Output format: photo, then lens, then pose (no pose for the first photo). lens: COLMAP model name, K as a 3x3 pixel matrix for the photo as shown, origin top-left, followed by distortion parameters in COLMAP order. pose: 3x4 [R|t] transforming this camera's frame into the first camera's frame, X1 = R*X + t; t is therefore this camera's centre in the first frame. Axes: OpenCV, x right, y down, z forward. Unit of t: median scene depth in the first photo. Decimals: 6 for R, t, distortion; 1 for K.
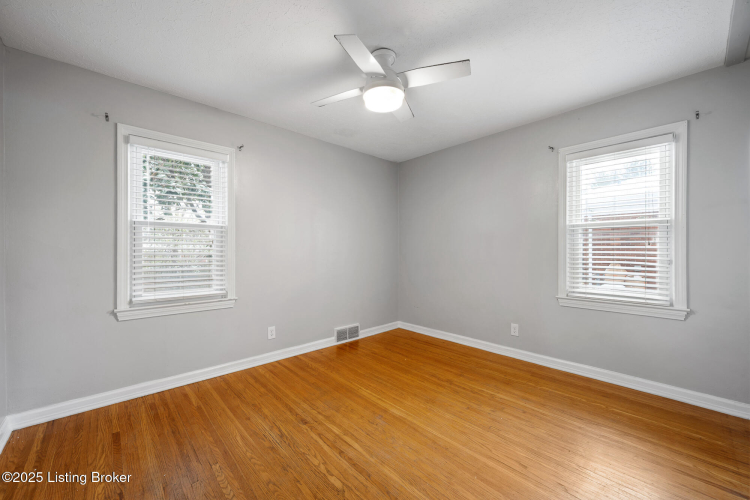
lens RADIAL K [[291.7, 0, 374.5], [0, 291.7, 249.5], [0, 0, 1]] dist [-0.000915, -0.000062]
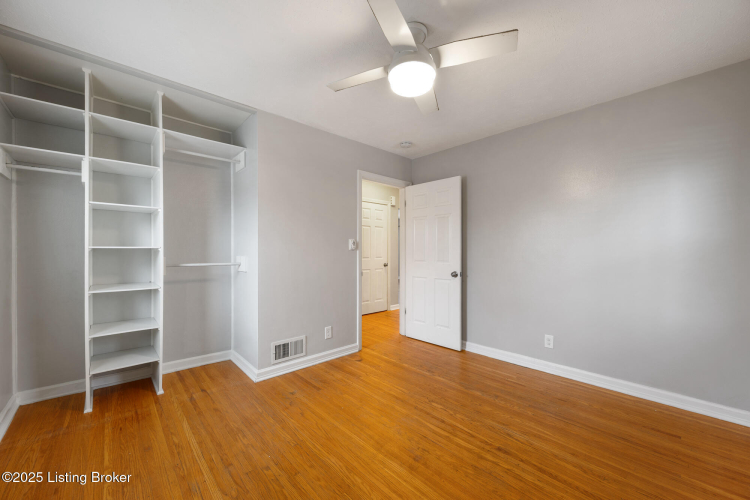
lens RADIAL K [[291.7, 0, 375.1], [0, 291.7, 250.2], [0, 0, 1]] dist [-0.000915, -0.000062]
pose [[-0.999999, -0.000159, 0.001040, 0.145059], [-0.000166, 0.999978, -0.006598, -0.000130], [-0.001039, -0.006598, -0.999978, 1.961368]]
